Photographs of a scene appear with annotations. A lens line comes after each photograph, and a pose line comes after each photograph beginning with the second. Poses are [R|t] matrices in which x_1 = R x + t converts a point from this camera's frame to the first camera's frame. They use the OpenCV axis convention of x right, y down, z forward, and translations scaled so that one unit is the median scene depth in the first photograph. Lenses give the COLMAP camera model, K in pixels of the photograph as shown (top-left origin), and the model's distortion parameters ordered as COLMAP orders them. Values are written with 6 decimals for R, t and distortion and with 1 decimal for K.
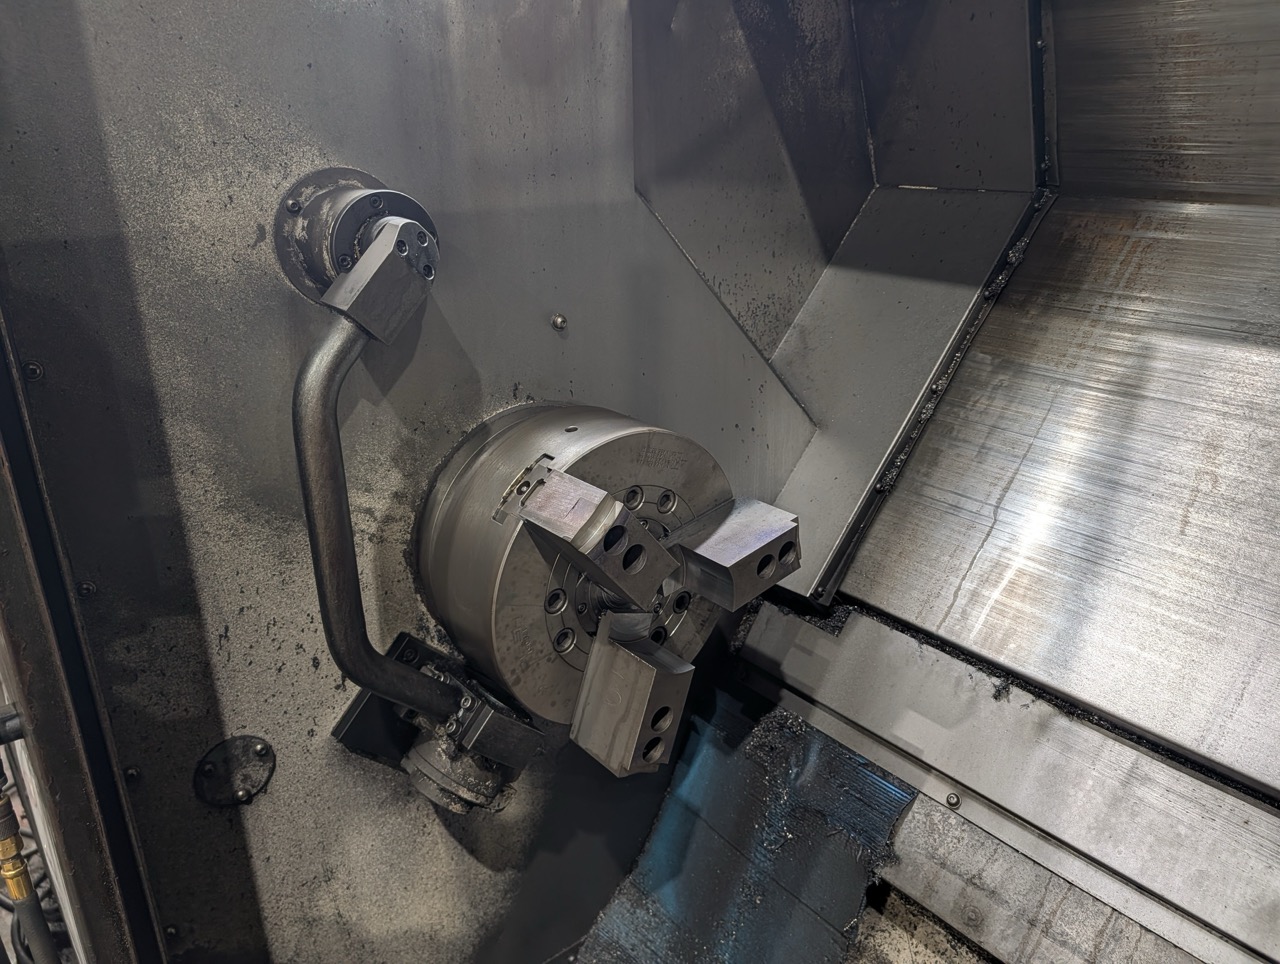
lens RADIAL K [[935.4, 0, 662.3], [0, 935.4, 480.5], [0, 0, 1]] dist [0.006854, -0.009555]
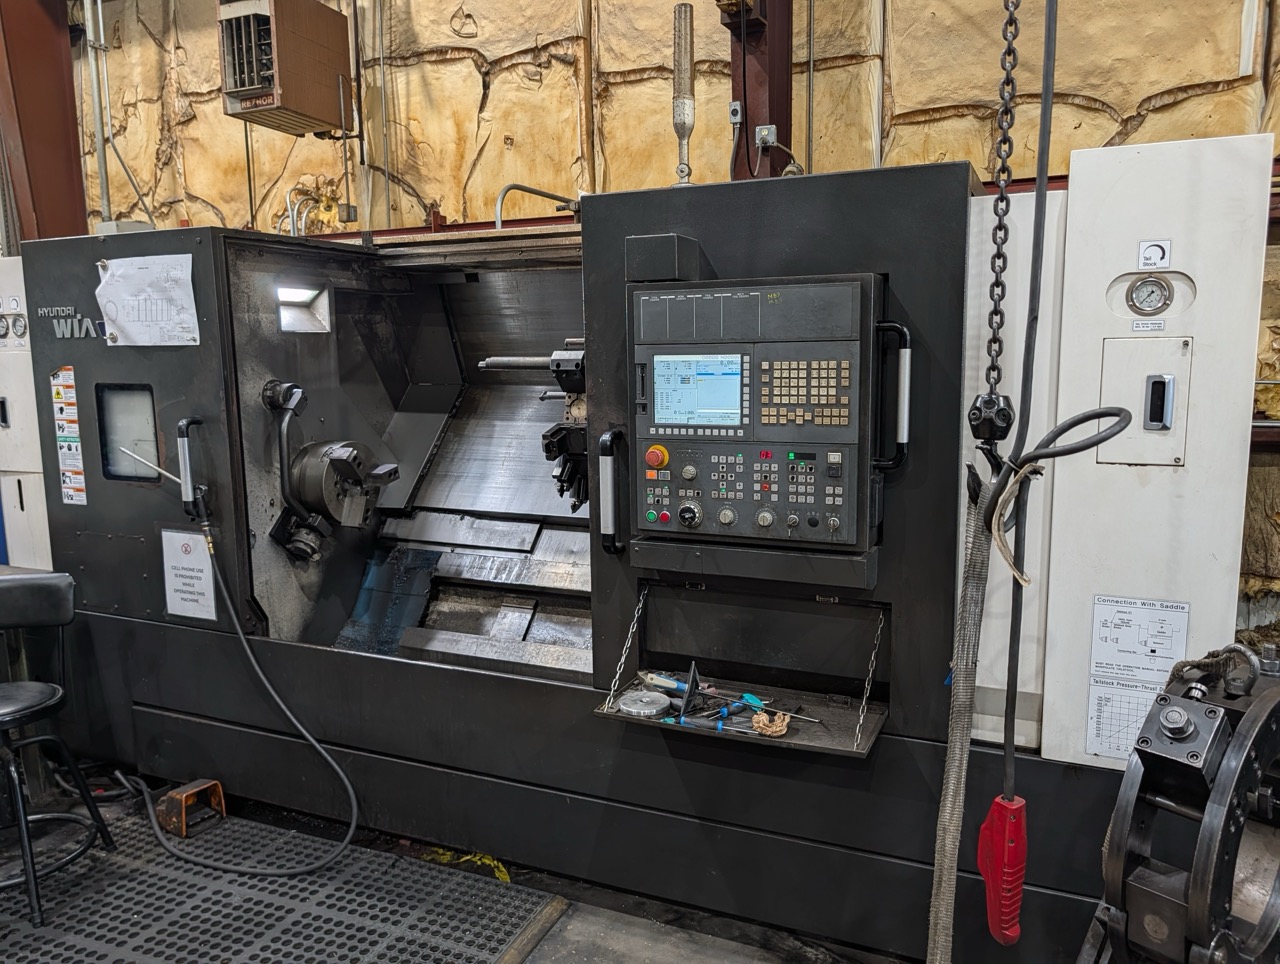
lens RADIAL K [[935.4, 0, 645.3], [0, 935.4, 486.4], [0, 0, 1]] dist [0.006854, -0.009555]
pose [[0.900856, -0.073979, 0.427769, -0.516469], [0.163827, 0.970447, -0.177180, 0.856711], [-0.402020, 0.229694, 0.886352, -2.445807]]
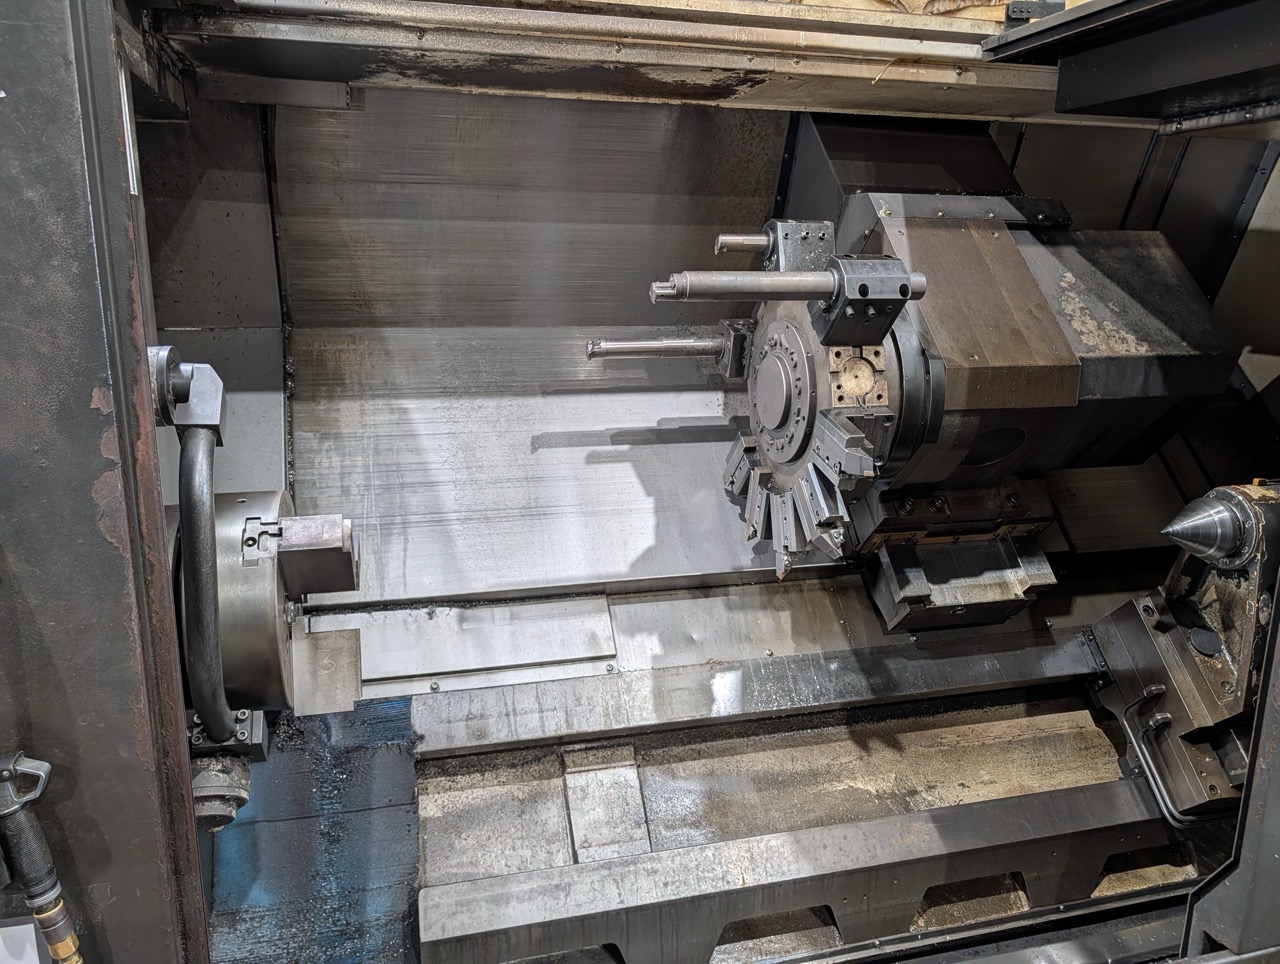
lens RADIAL K [[935.4, 0, 640.5], [0, 935.4, 470.4], [0, 0, 1]] dist [0.006854, -0.009555]
pose [[0.429418, -0.188677, 0.883177, -0.914964], [0.311002, 0.949012, 0.051527, 0.013195], [-0.847867, 0.252543, 0.466201, -0.157770]]
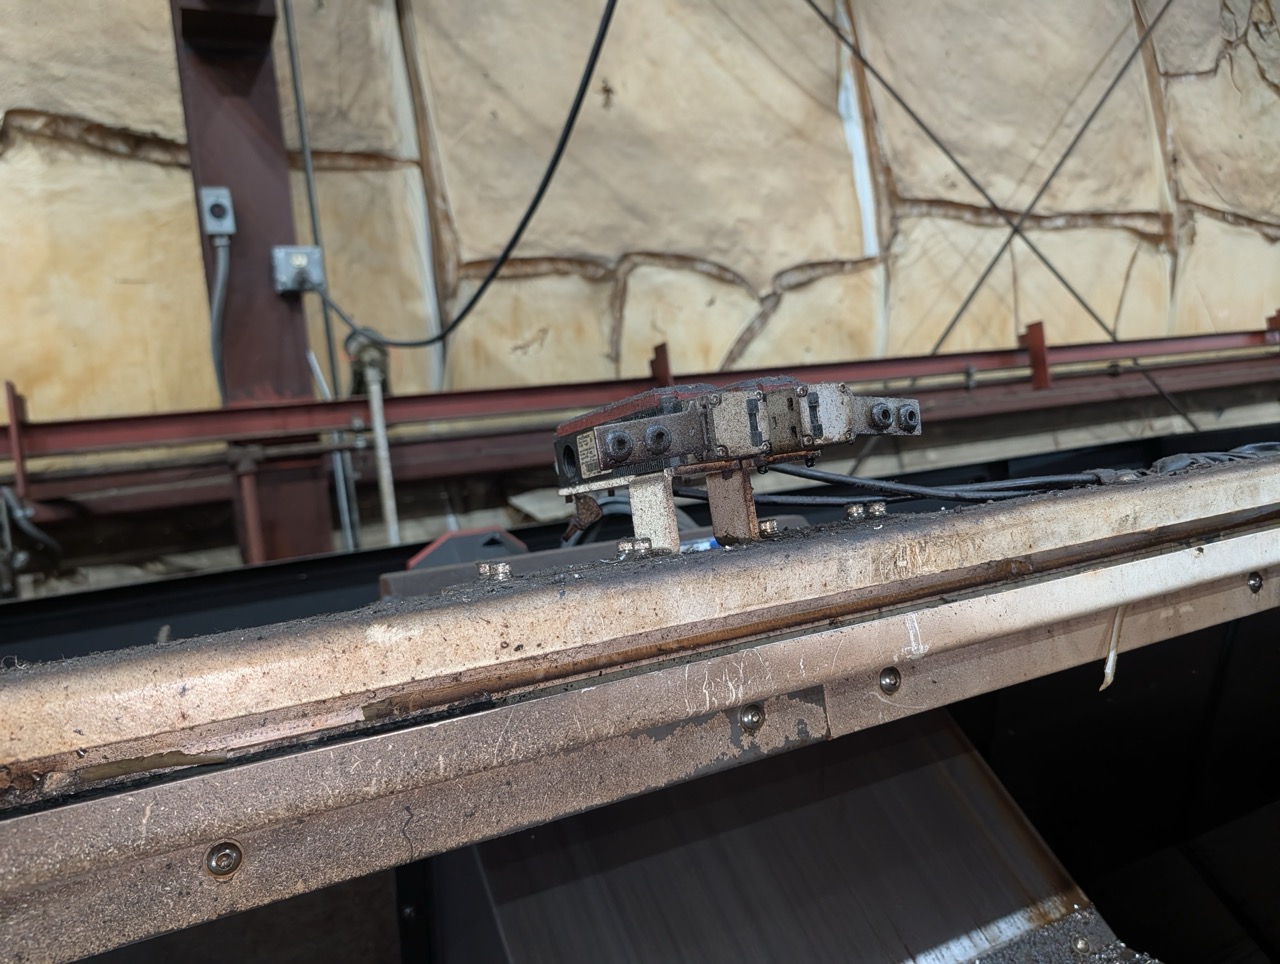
lens RADIAL K [[935.4, 0, 656.7], [0, 935.4, 479.1], [0, 0, 1]] dist [0.006854, -0.009555]
pose [[0.239376, -0.023607, 0.970640, 0.267441], [0.460630, 0.882798, -0.092129, -0.585558], [-0.854704, 0.469159, 0.222195, 0.133164]]
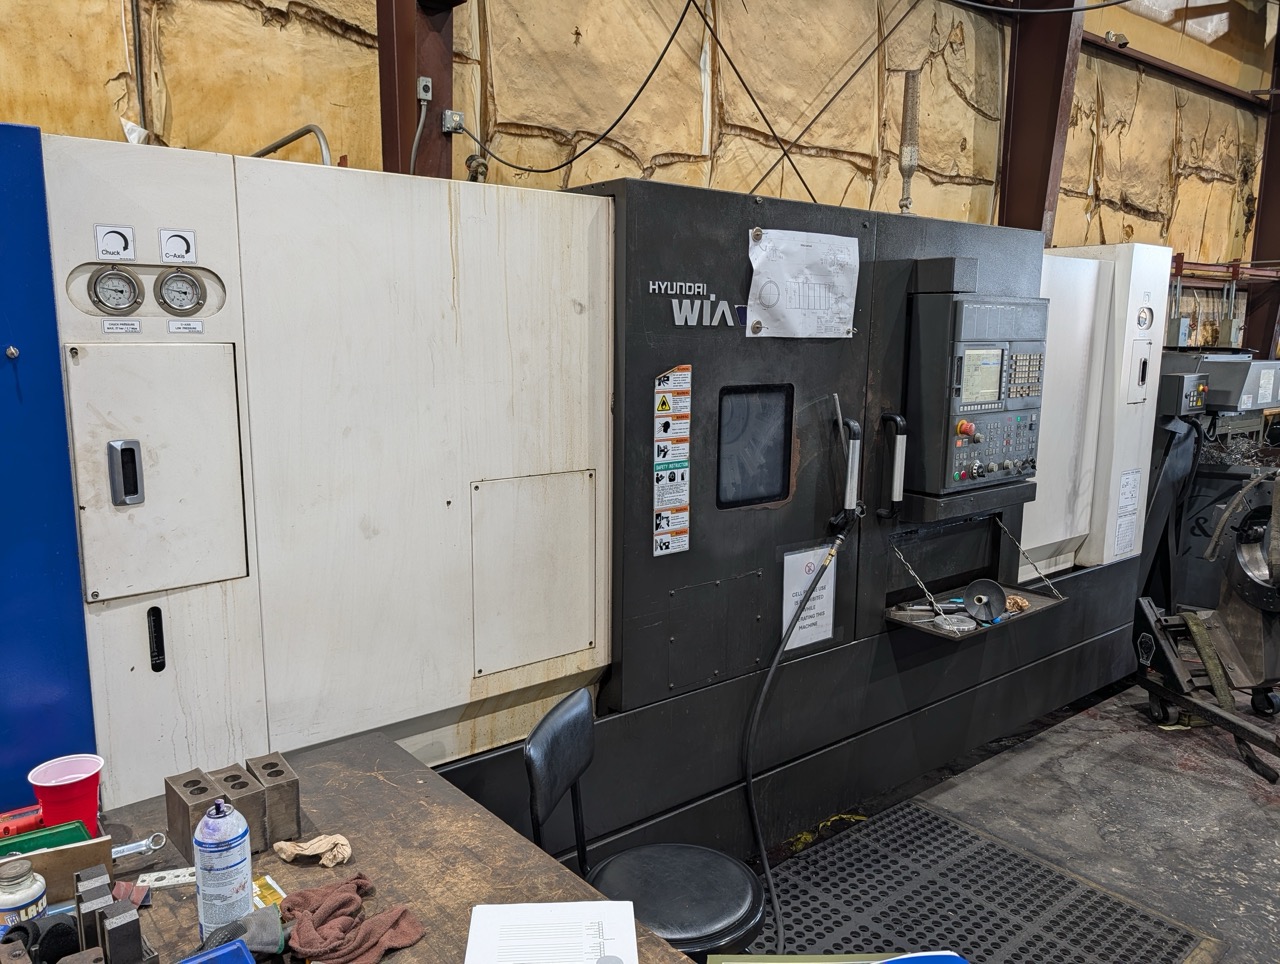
lens RADIAL K [[935.4, 0, 645.7], [0, 935.4, 485.1], [0, 0, 1]] dist [0.006854, -0.009555]
pose [[0.029864, -0.162505, 0.986256, -2.643680], [0.347760, 0.926742, 0.142169, -0.263196], [-0.937108, 0.338734, 0.084189, 0.428094]]
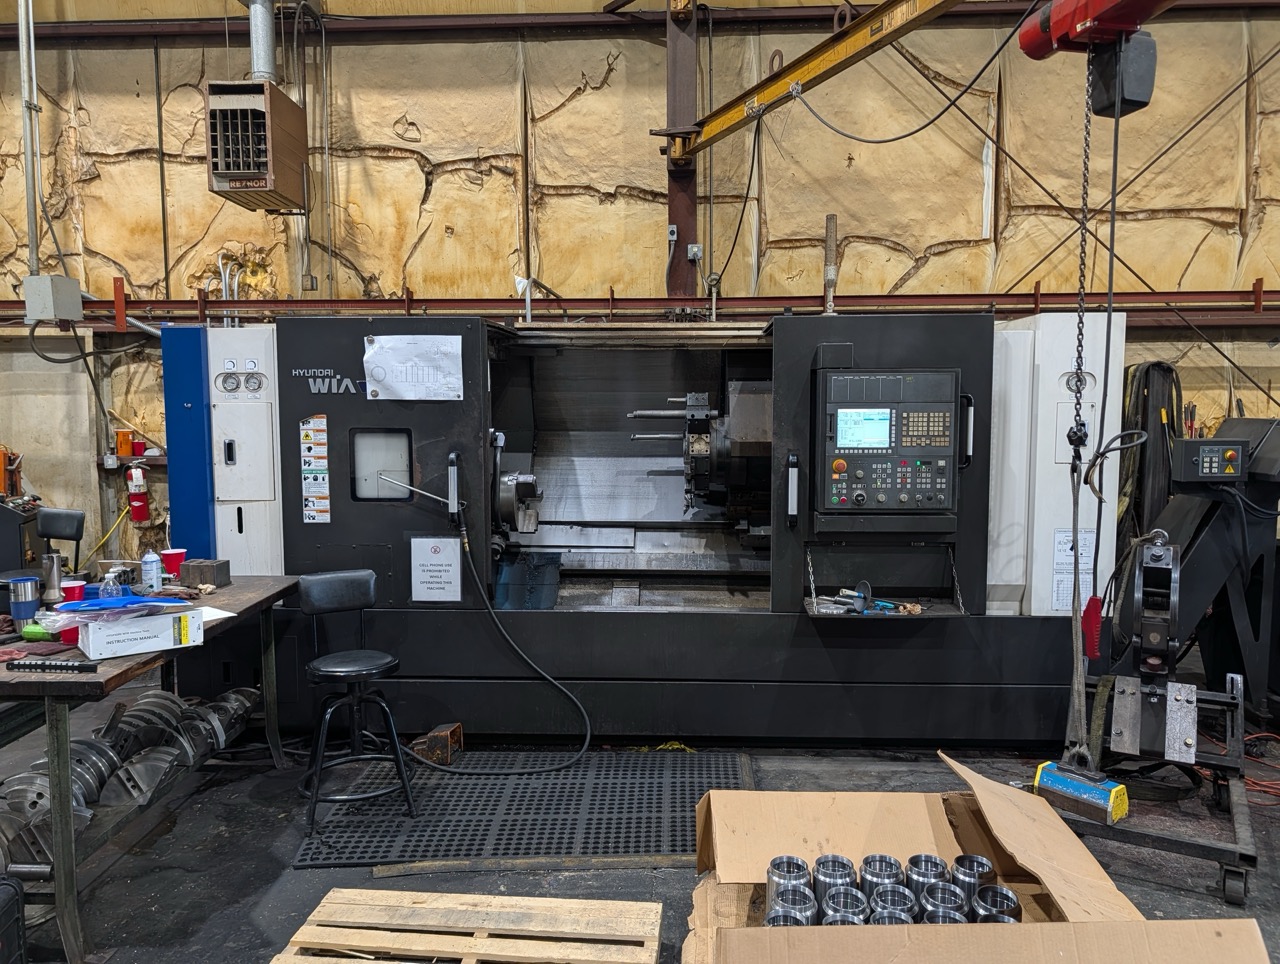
lens RADIAL K [[935.4, 0, 657.5], [0, 935.4, 494.9], [0, 0, 1]] dist [0.006854, -0.009555]
pose [[0.680389, -0.073114, 0.729195, -2.842207], [0.259432, 0.954608, -0.146352, 0.890504], [-0.685395, 0.288753, 0.668473, -2.572213]]
